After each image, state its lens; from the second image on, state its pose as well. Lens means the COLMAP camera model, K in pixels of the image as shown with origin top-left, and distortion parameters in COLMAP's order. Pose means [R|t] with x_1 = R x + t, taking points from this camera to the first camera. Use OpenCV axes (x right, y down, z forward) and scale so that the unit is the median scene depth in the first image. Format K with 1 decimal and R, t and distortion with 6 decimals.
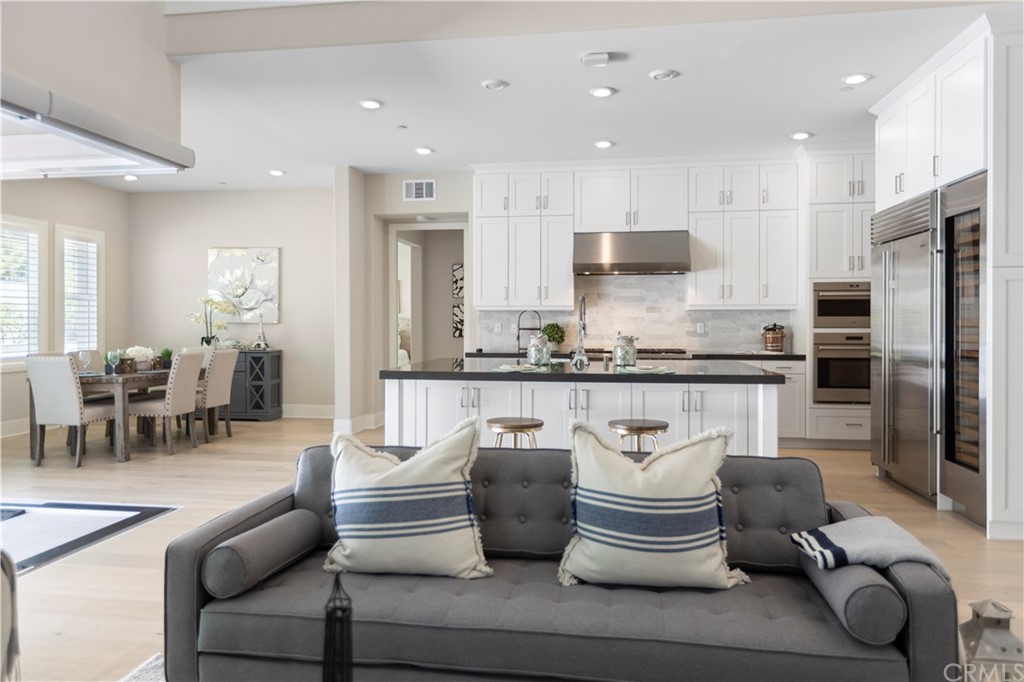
lens RADIAL K [[692.8, 0, 506.0], [0, 692.8, 334.5], [0, 0, 1]] dist [-0.003998, -0.005594]
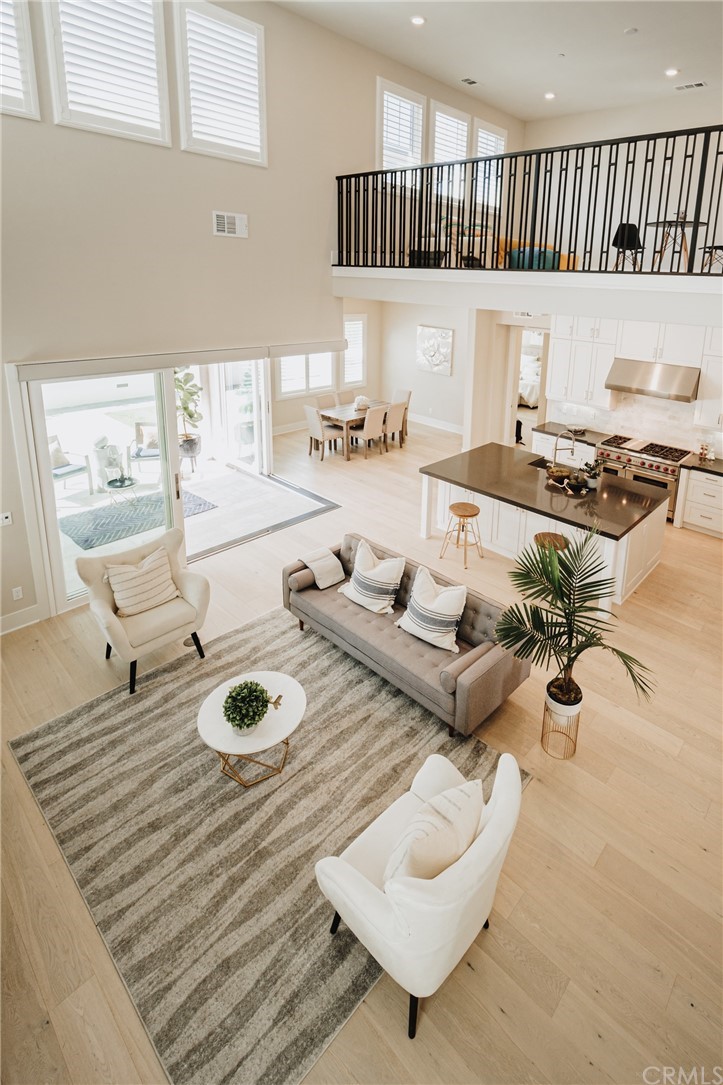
lens RADIAL K [[543.0, 0, 437.9], [0, 543.0, 399.9], [0, 0, 1]] dist [-0.001815, -0.001248]
pose [[0.846179, 0.155725, -0.509638, 0.353985], [-0.054165, 0.976531, 0.208456, -0.261584], [0.530139, -0.148786, 0.834755, -0.105828]]
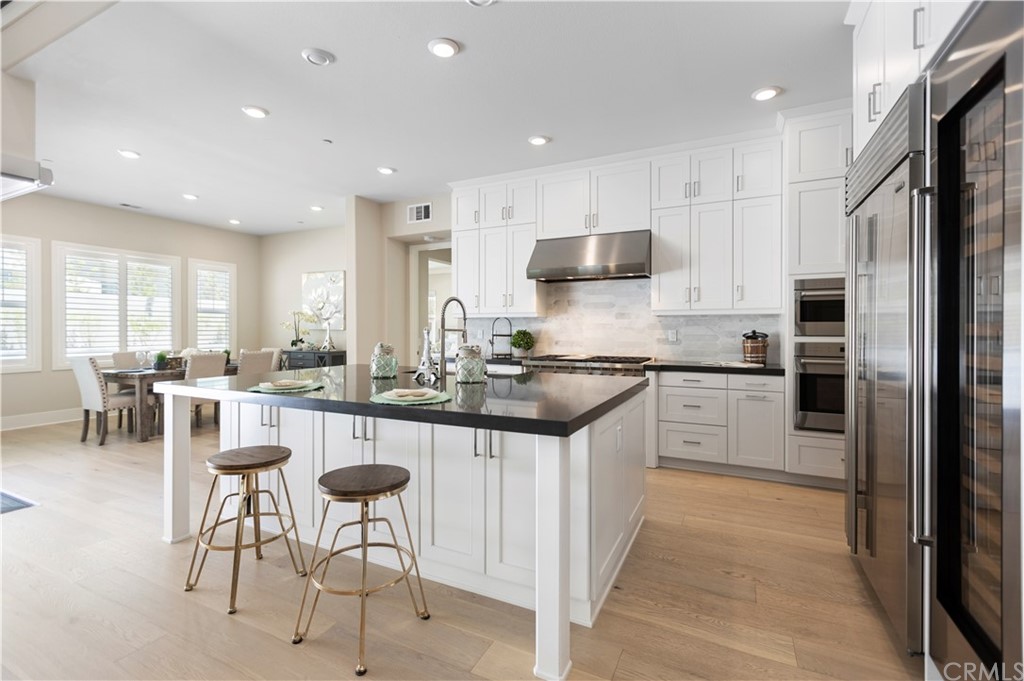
lens RADIAL K [[452.3, 0, 515.8], [0, 452.3, 335.1], [0, 0, 1]] dist [-0.005412, -0.000230]
pose [[0.949853, 0.004303, -0.312668, 0.267635], [-0.005774, 0.999976, -0.003778, -0.006080], [0.312644, 0.005394, 0.949855, 0.355420]]
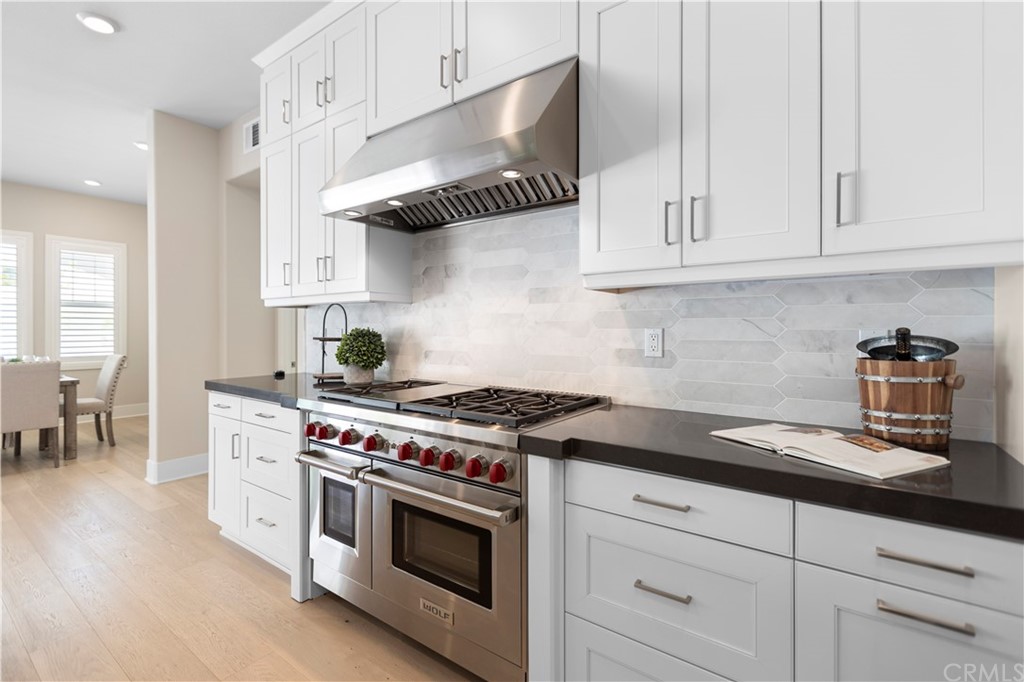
lens RADIAL K [[452.3, 0, 519.3], [0, 452.3, 331.1], [0, 0, 1]] dist [-0.005412, -0.000230]
pose [[0.884212, 0.002861, -0.467078, 0.324779], [-0.007647, 0.999936, -0.008351, -0.012231], [0.467024, 0.010956, 0.884177, 0.754323]]
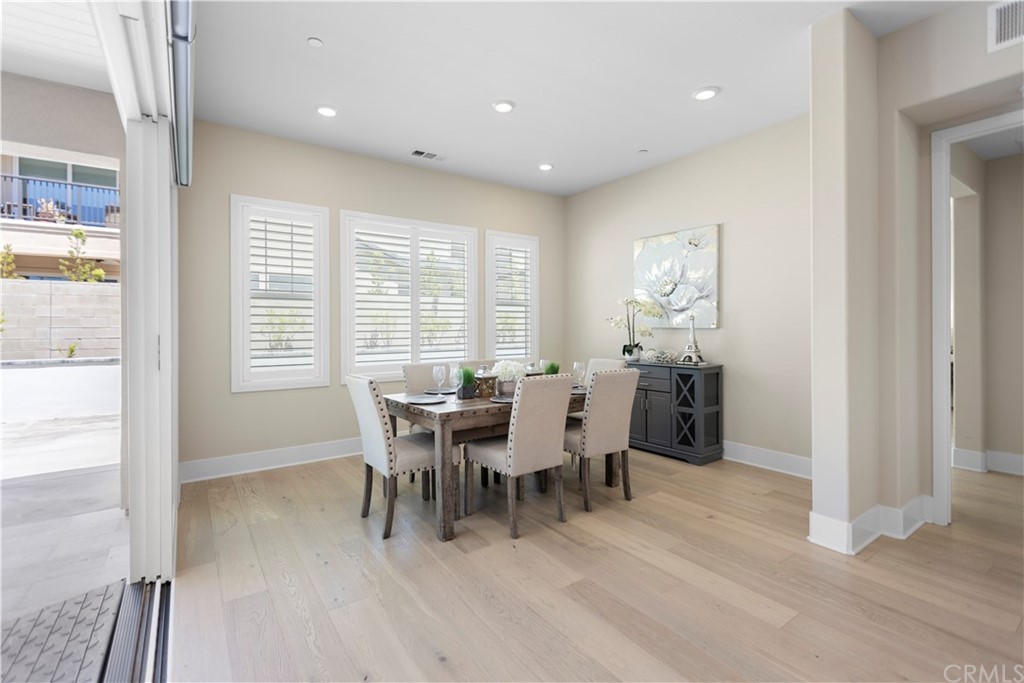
lens RADIAL K [[447.4, 0, 519.5], [0, 447.4, 326.6], [0, 0, 1]] dist [0.002161, 0.000413]
pose [[0.698148, -0.007171, -0.715918, -0.158194], [-0.006572, 0.999844, -0.016424, -0.010090], [0.715924, 0.016171, 0.697991, 0.602507]]
